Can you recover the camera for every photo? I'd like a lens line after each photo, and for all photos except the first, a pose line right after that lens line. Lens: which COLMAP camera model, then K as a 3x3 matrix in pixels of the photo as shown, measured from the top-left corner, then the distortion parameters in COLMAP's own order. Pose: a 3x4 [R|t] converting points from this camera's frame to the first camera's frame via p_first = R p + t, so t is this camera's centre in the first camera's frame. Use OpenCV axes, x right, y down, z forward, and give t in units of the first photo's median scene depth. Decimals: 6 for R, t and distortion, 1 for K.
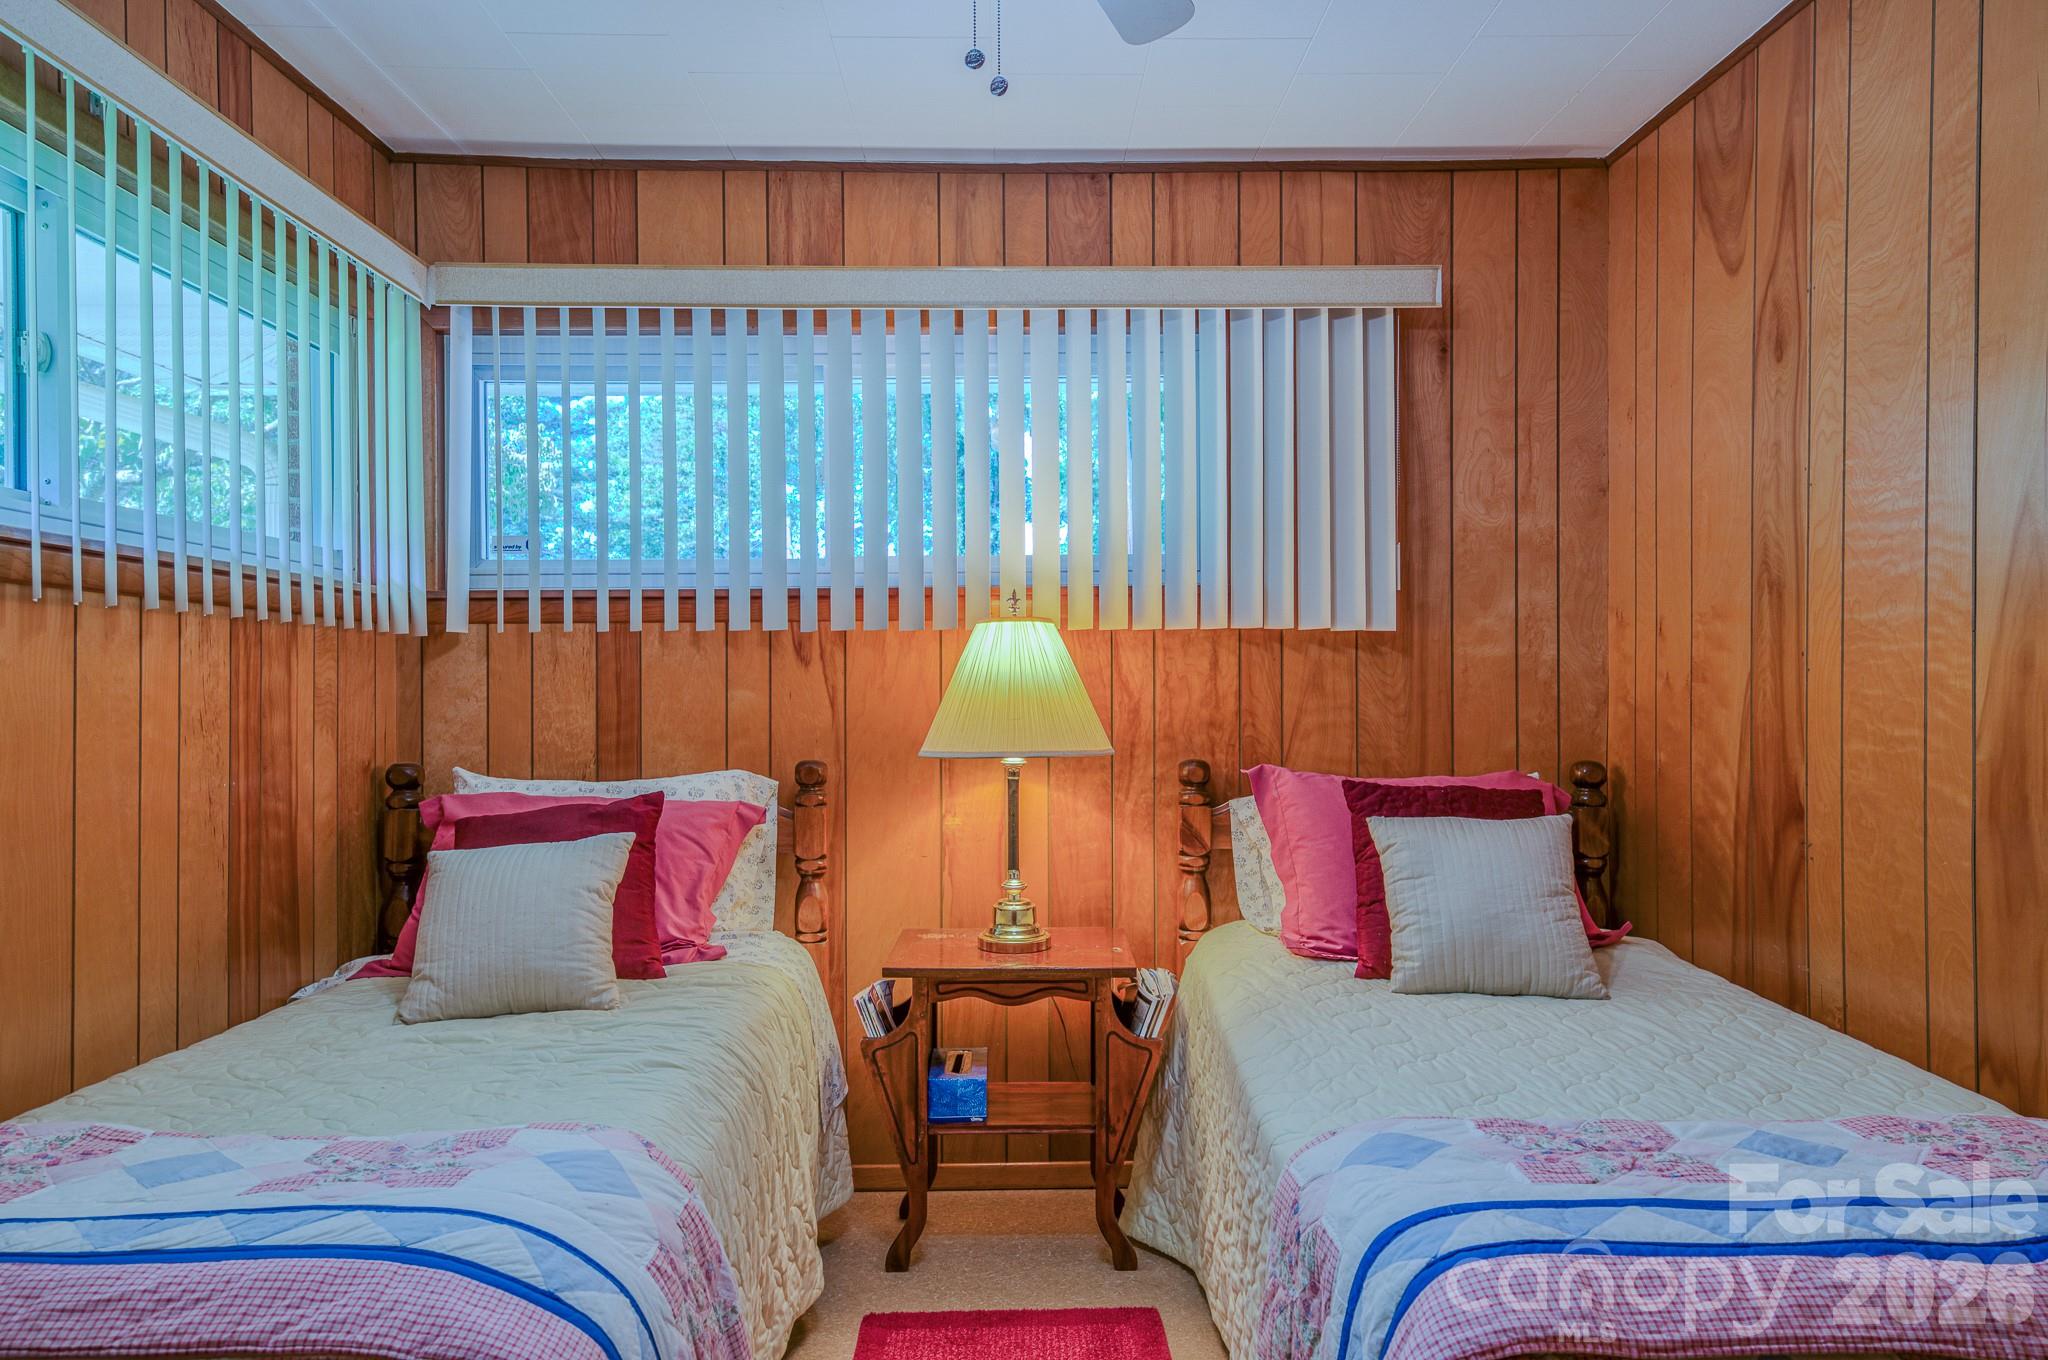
lens RADIAL K [[1272.9, 0, 1025.1], [0, 1272.9, 683.8], [0, 0, 1]] dist [0.021622, 0.002928]
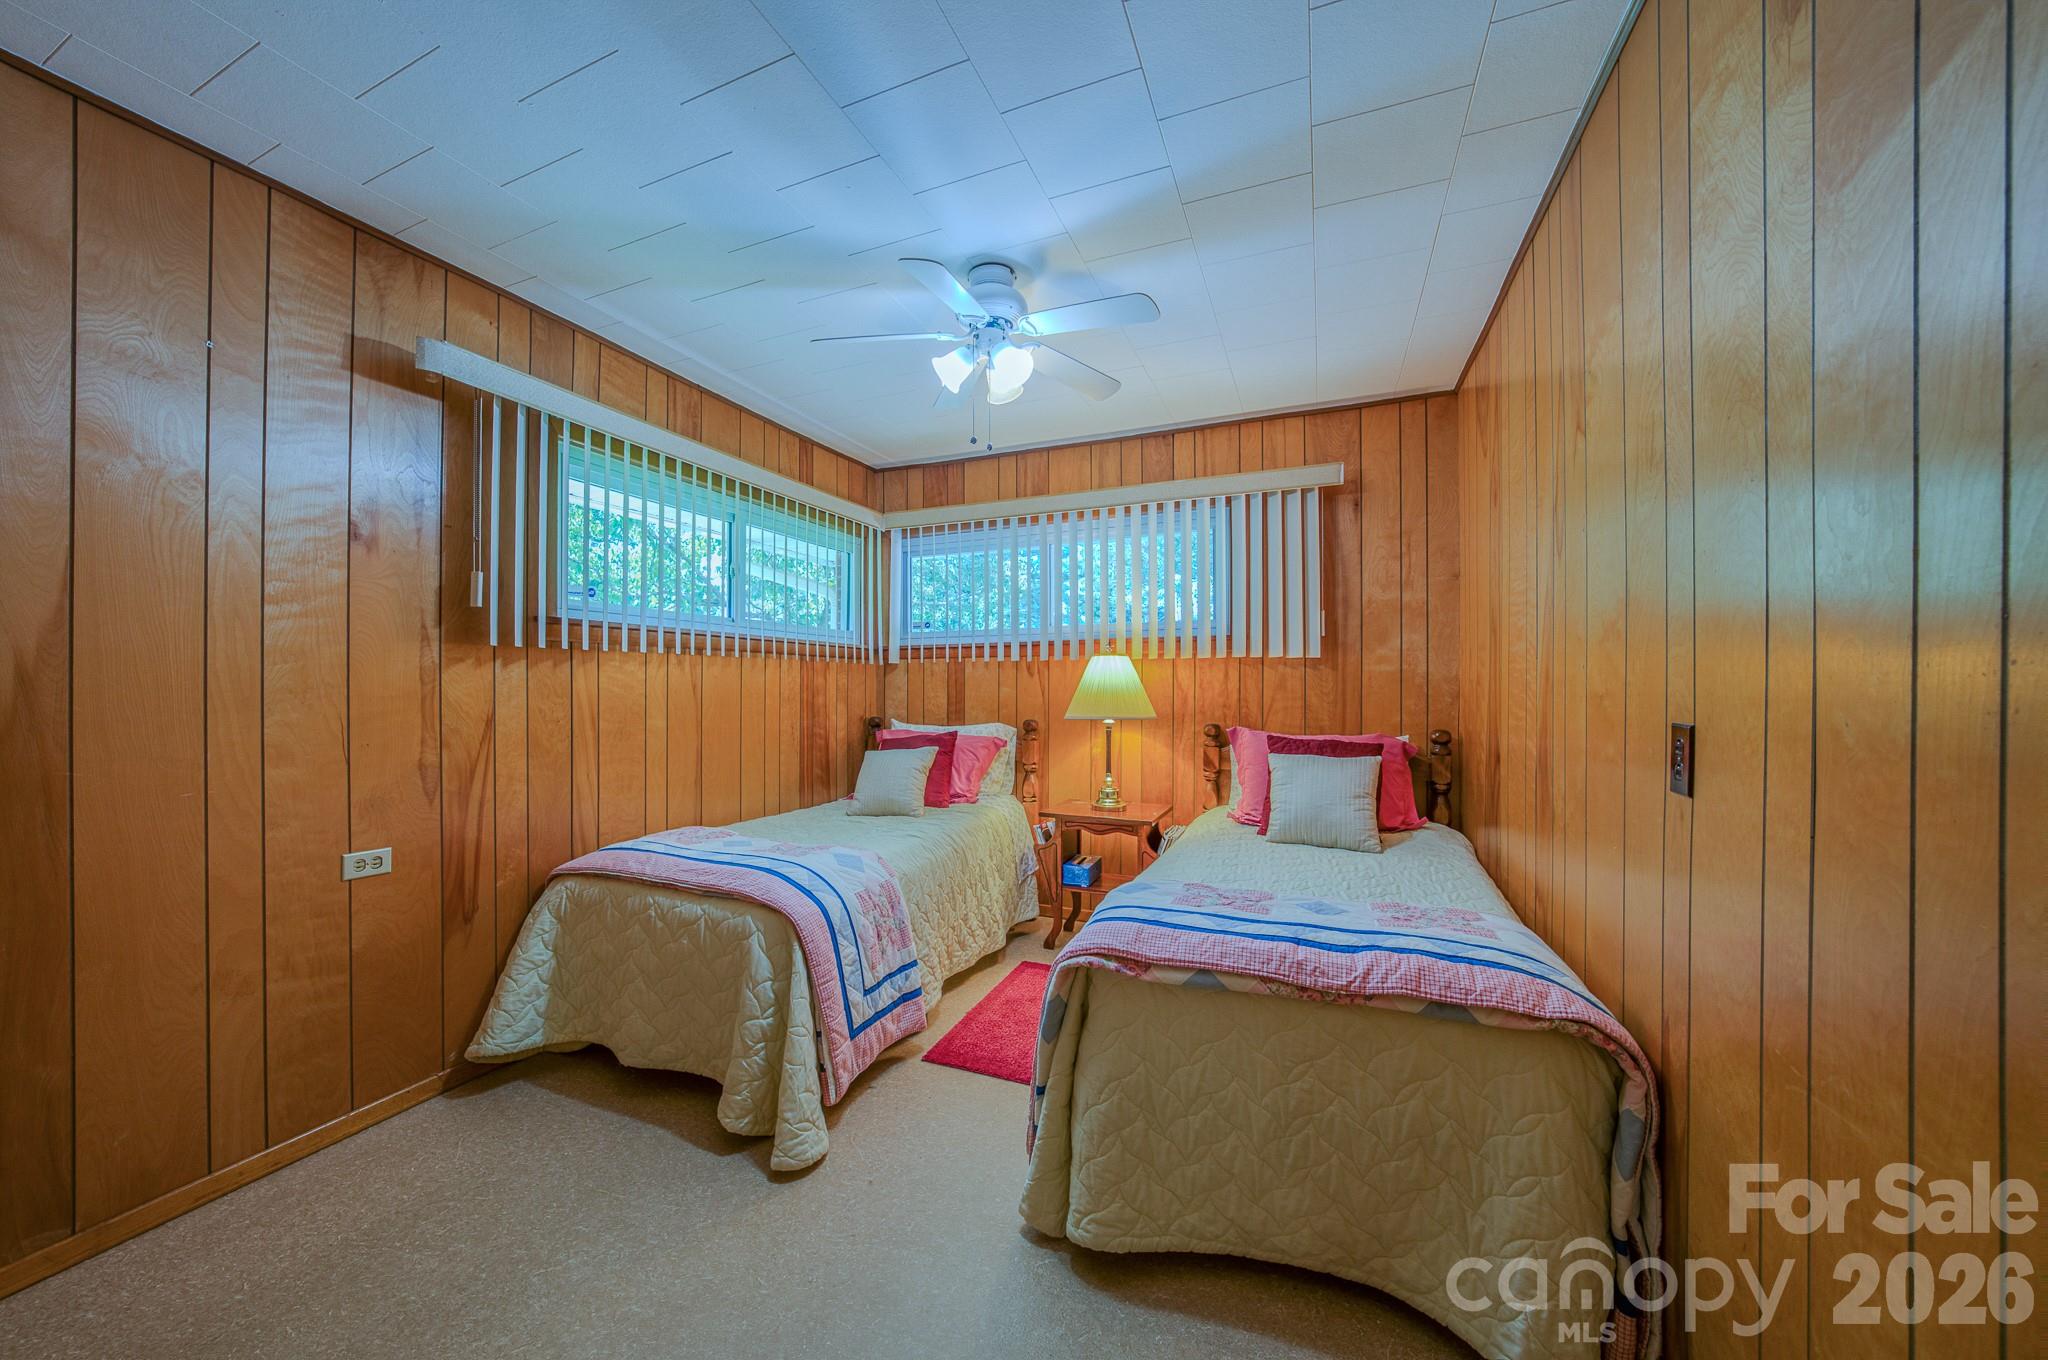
lens RADIAL K [[700.8, 0, 1022.6], [0, 700.8, 681.0], [0, 0, 1]] dist [-0.010751, 0.000018]
pose [[0.919081, 0.000909, -0.394069, 0.295287], [-0.002509, 0.999991, -0.003546, -0.002271], [0.394062, 0.004247, 0.919074, -0.120594]]
